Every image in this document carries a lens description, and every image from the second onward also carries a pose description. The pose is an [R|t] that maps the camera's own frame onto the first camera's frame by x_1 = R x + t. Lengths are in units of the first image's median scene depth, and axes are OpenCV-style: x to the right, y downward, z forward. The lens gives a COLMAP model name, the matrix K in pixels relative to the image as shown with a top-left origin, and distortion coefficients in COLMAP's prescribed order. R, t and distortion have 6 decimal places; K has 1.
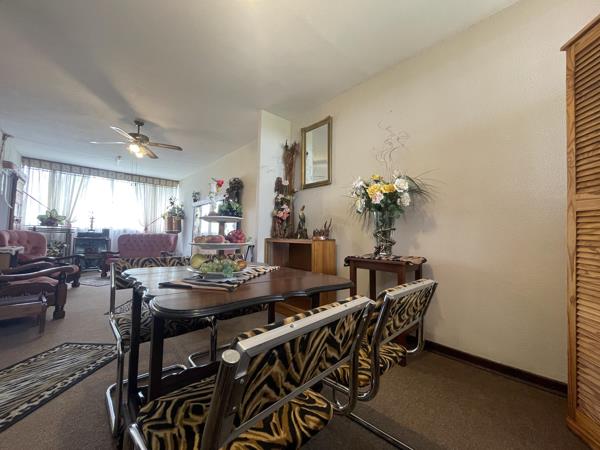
lens RADIAL K [[241.7, 0, 300.2], [0, 241.7, 223.9], [0, 0, 1]] dist [-0.001694, -0.000474]
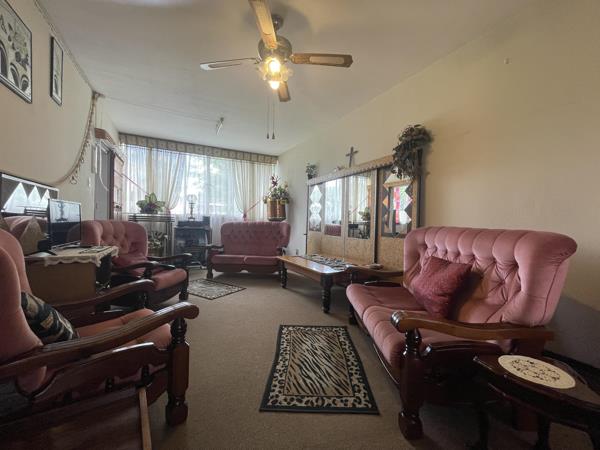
lens RADIAL K [[241.7, 0, 299.8], [0, 241.7, 222.5], [0, 0, 1]] dist [-0.001694, -0.000474]
pose [[0.969354, -0.002211, -0.245659, -0.306177], [0.015511, 0.998515, 0.052217, 0.003567], [0.245178, -0.054427, 0.967949, 0.294135]]
